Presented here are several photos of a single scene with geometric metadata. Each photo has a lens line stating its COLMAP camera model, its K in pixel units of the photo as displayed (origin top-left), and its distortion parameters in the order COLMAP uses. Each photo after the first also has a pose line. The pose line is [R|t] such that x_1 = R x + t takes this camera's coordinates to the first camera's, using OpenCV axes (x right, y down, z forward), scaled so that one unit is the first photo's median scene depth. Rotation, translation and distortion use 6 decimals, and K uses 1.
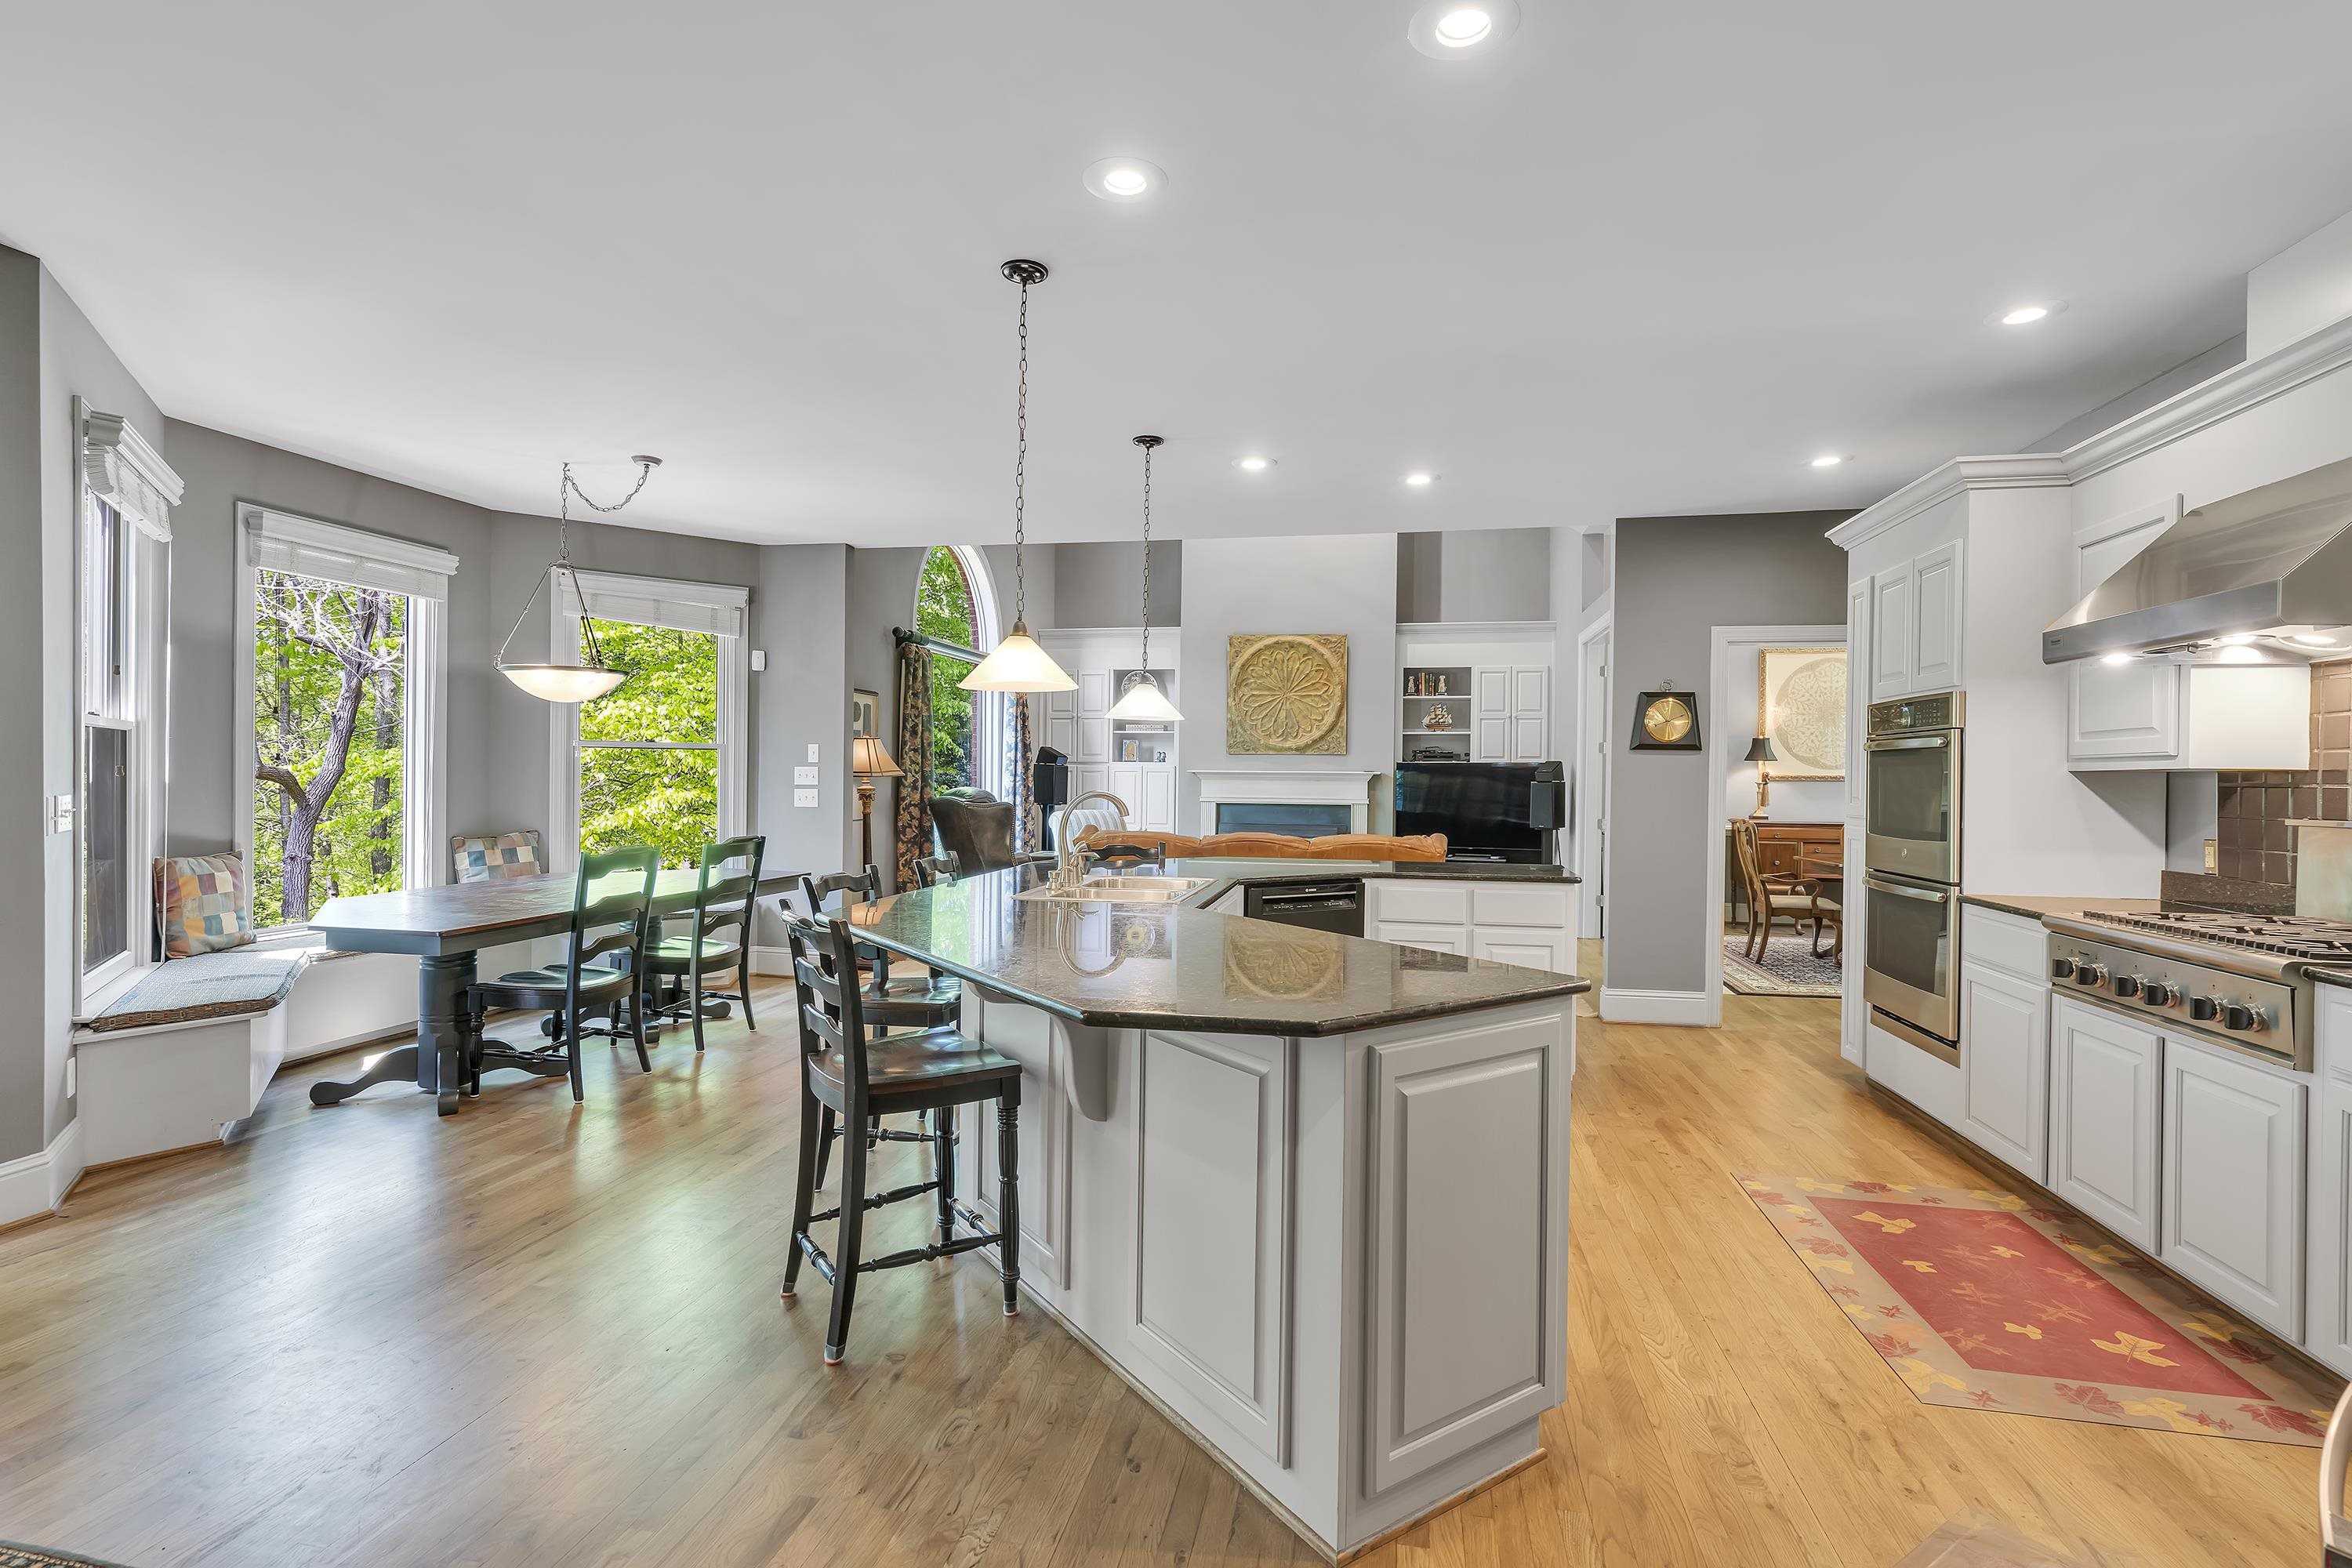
lens RADIAL K [[1075.0, 0, 1176.0], [0, 1075.0, 784.0], [0, 0, 1]] dist [-0.000503, 0.000014]
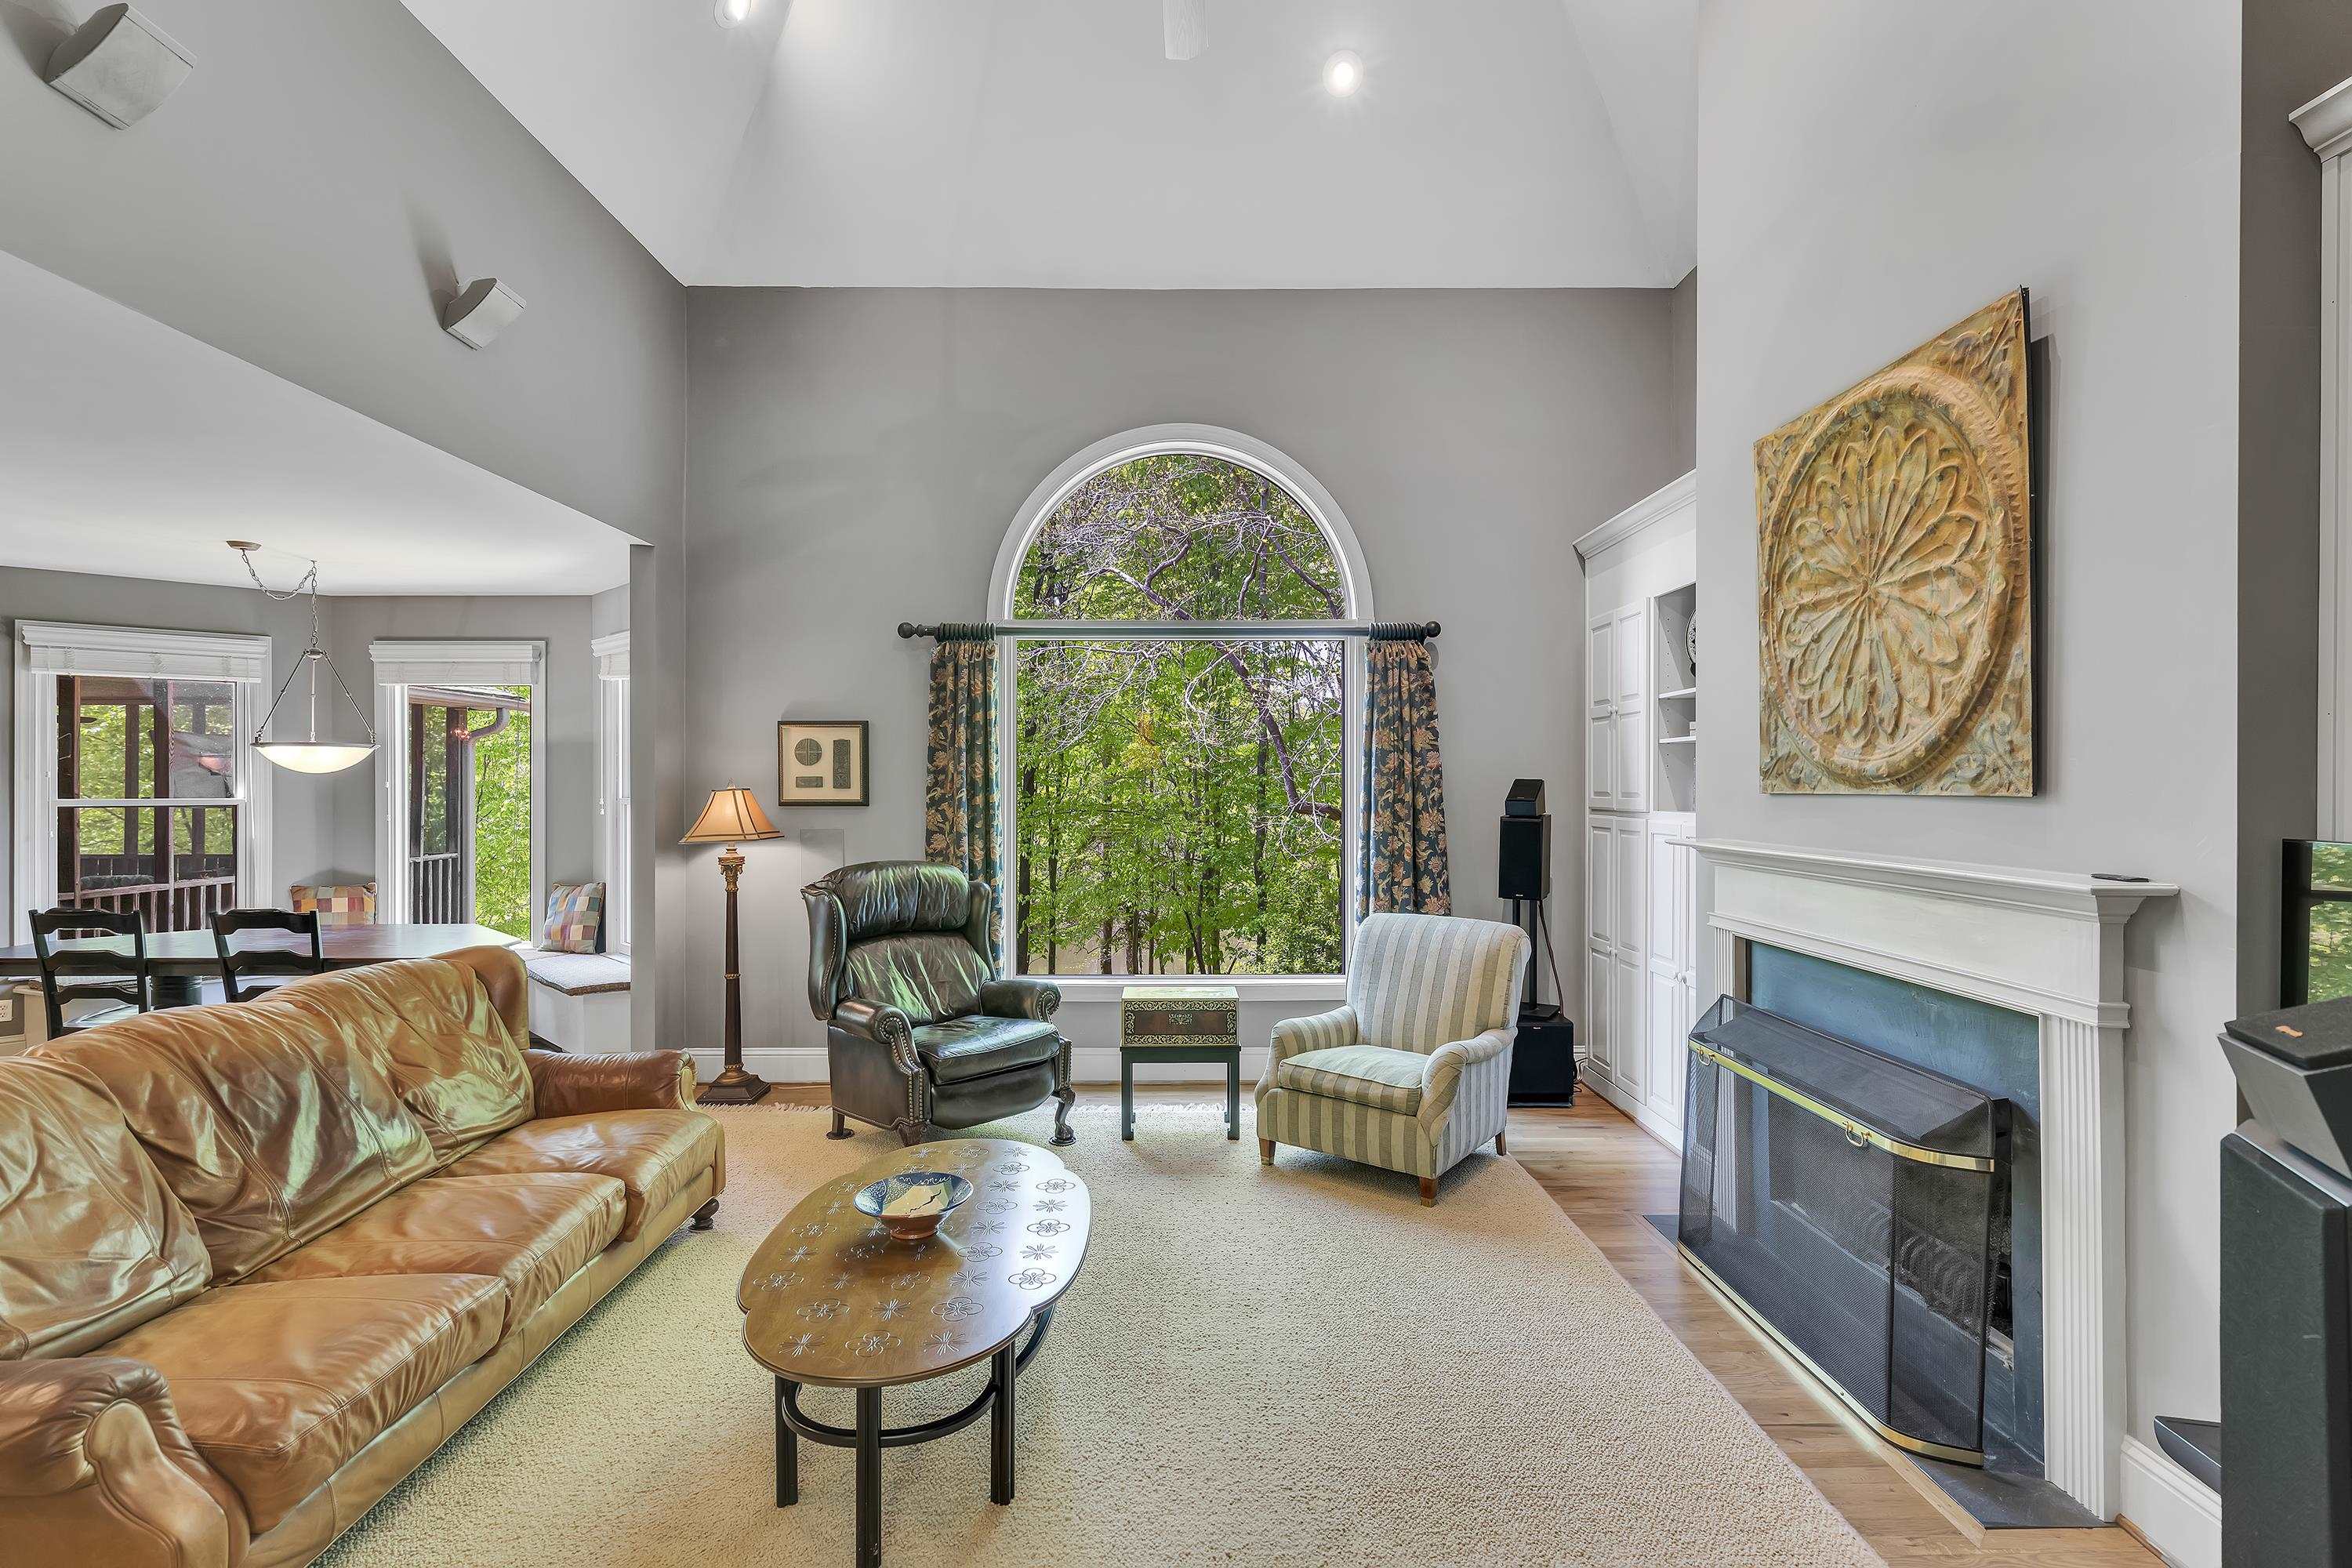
lens RADIAL K [[1101.7, 0, 1176.0], [0, 1101.7, 784.0], [0, 0, 1]] dist [0.000765, 0.000240]
pose [[0.211747, -0.012111, -0.977249, 0.352414], [-0.007524, 0.999873, -0.014022, -0.025164], [0.977296, 0.010322, 0.211629, 0.761039]]
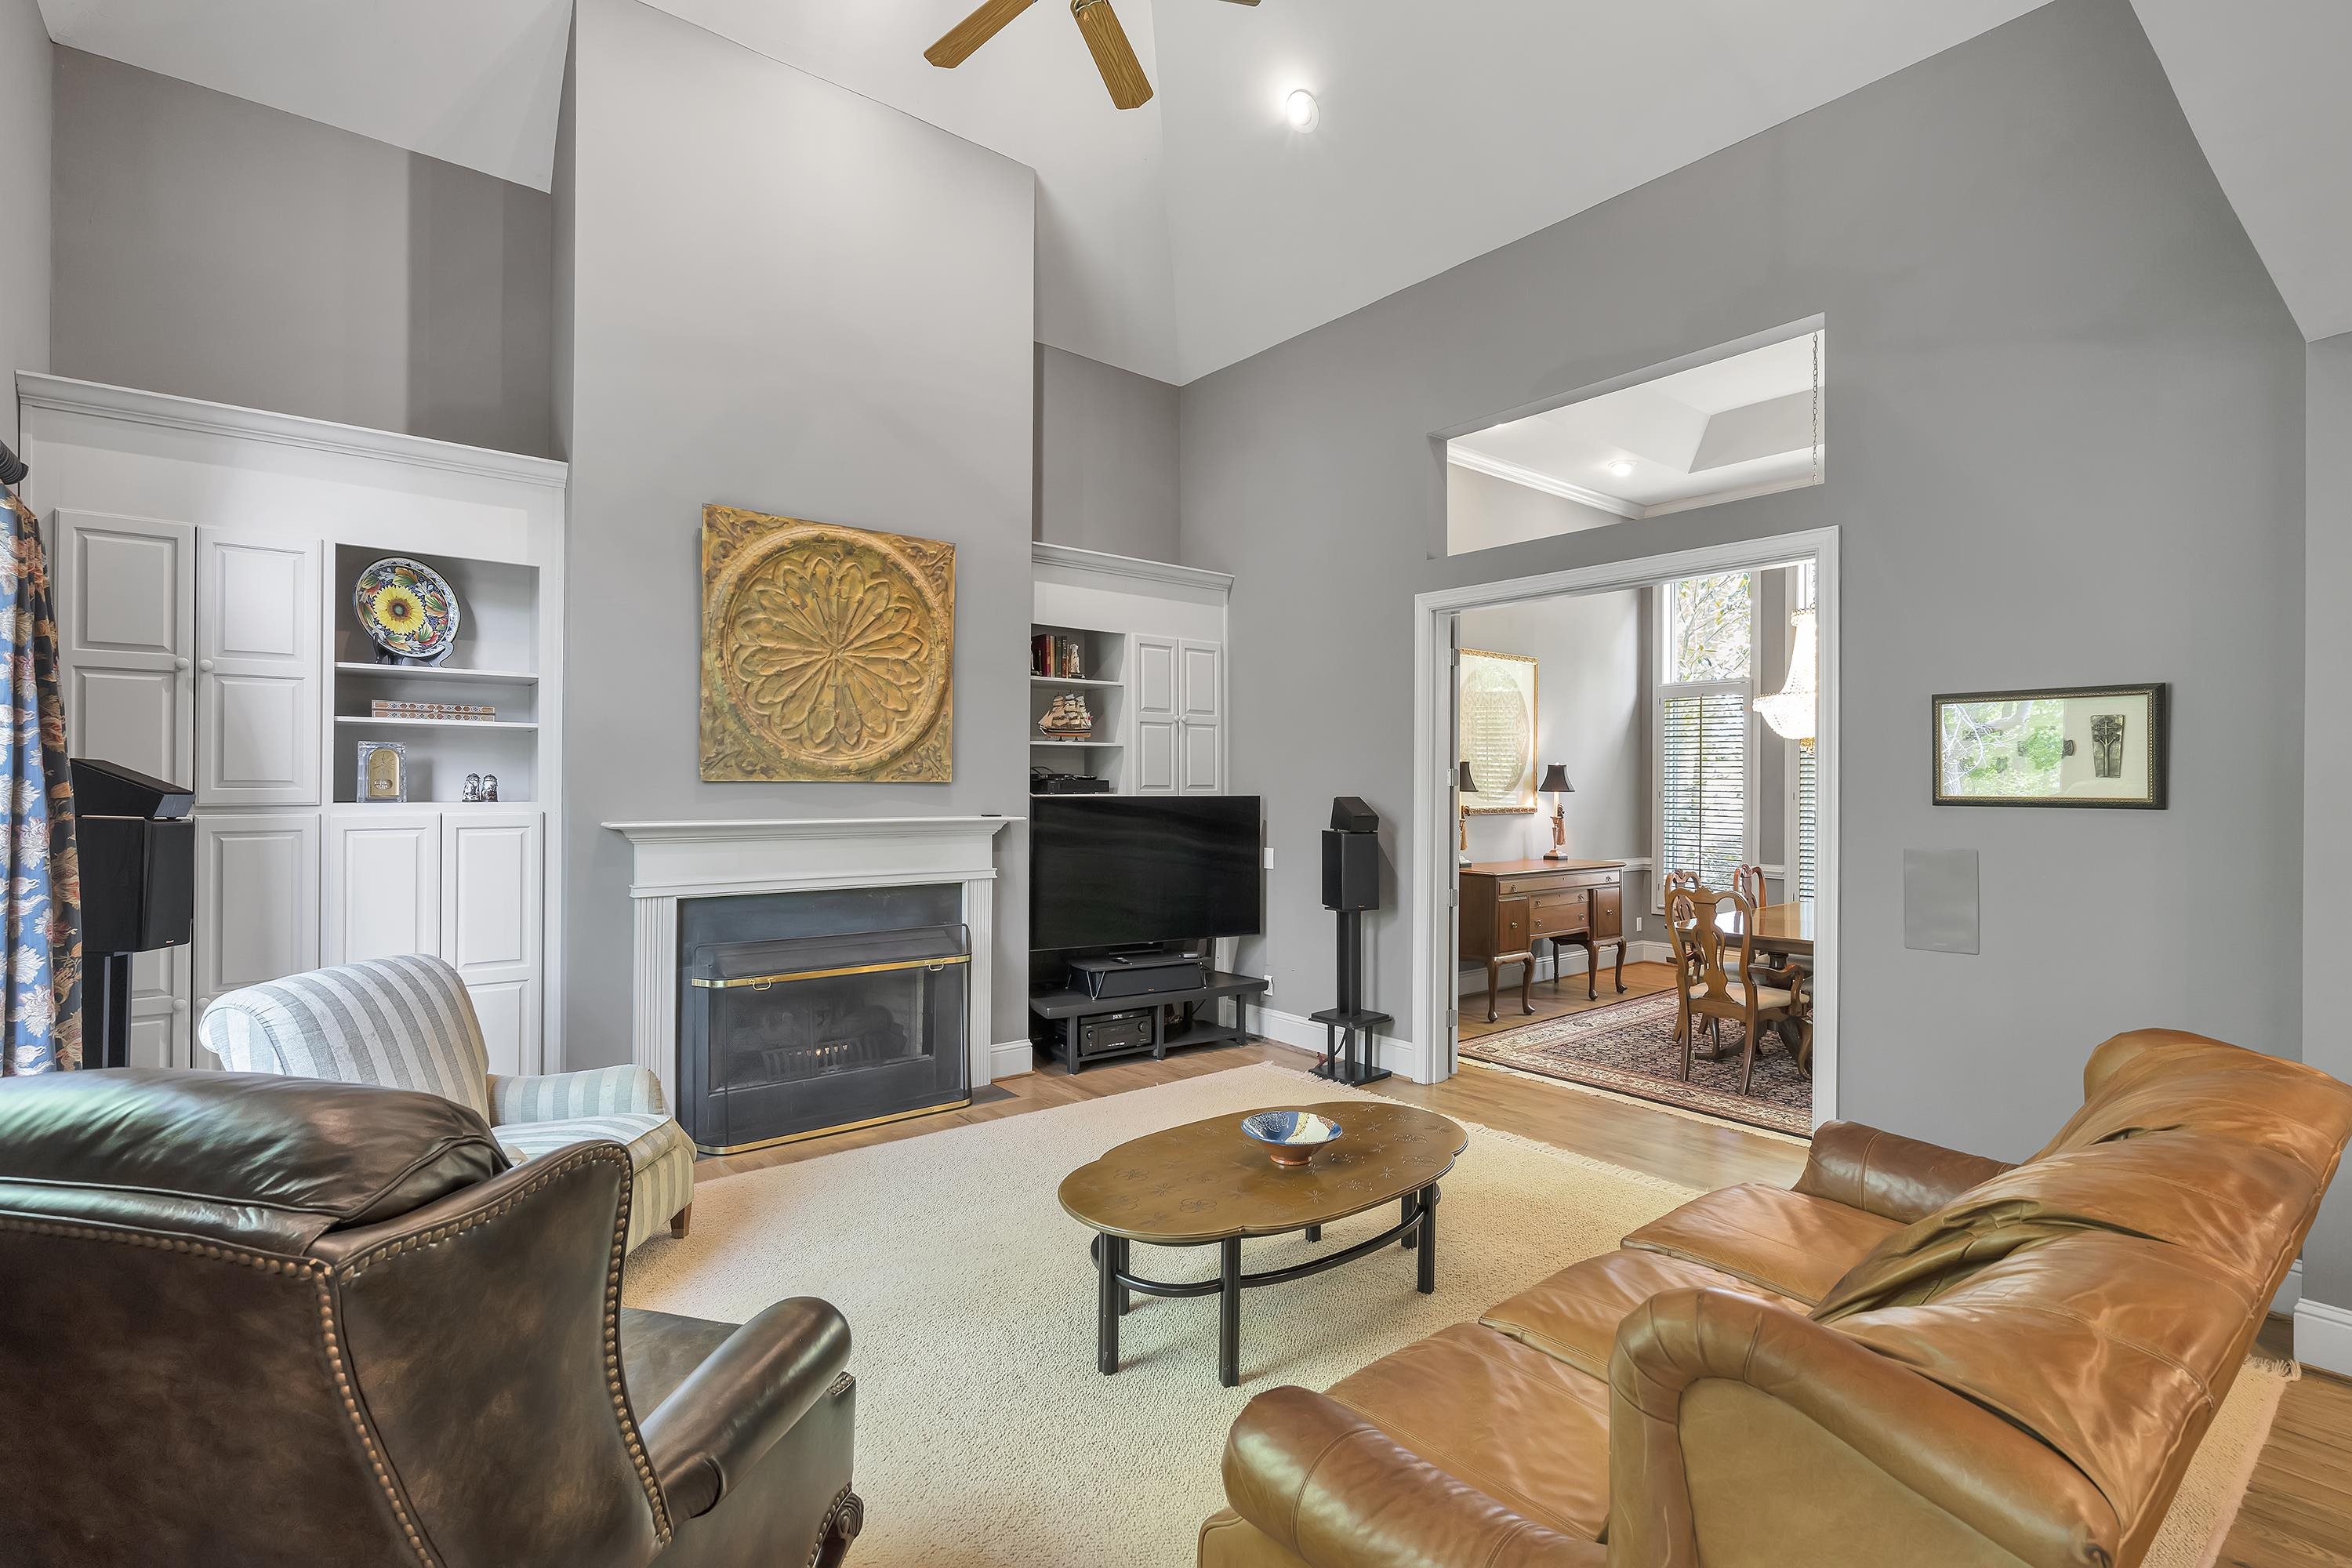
lens RADIAL K [[1101.7, 0, 1176.0], [0, 1101.7, 784.0], [0, 0, 1]] dist [0.000765, 0.000240]
pose [[0.635937, -0.006490, 0.771713, -0.172858], [0.010122, 0.999949, 0.000068, -0.025629], [-0.771674, 0.007768, 0.635970, 0.587221]]
